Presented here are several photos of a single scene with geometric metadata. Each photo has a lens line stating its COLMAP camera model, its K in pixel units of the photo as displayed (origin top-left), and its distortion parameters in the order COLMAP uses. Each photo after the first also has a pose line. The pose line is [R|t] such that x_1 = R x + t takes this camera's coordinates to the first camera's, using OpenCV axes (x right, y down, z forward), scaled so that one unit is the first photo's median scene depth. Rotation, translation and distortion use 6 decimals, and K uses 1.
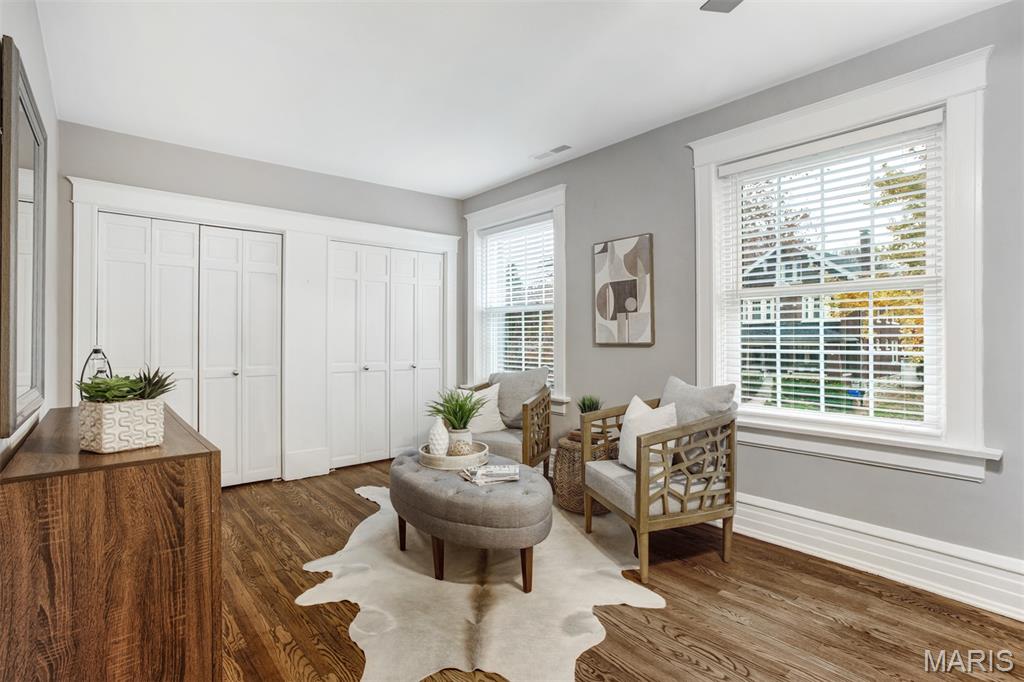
lens RADIAL K [[505.3, 0, 509.4], [0, 505.3, 333.9], [0, 0, 1]] dist [-0.044359, 0.036707]
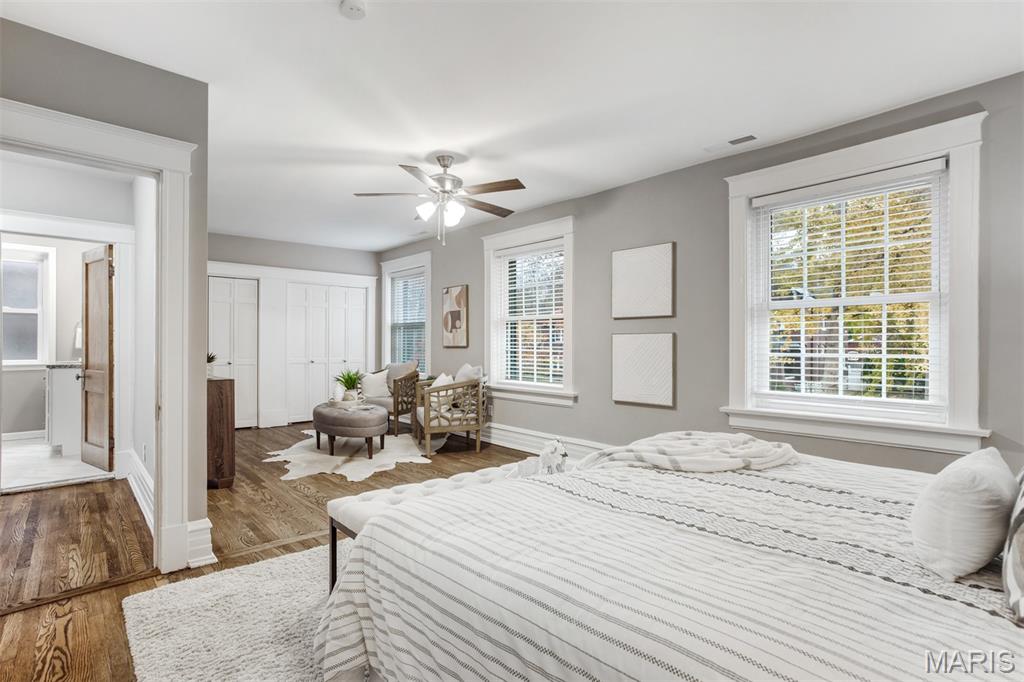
lens RADIAL K [[507.1, 0, 512.0], [0, 507.1, 341.0], [0, 0, 1]] dist [-0.004060, -0.000260]
pose [[0.999515, 0.003529, 0.030954, 0.384944], [-0.003652, 0.999986, 0.003923, -0.007091], [-0.030940, -0.004034, 0.999513, -0.808915]]
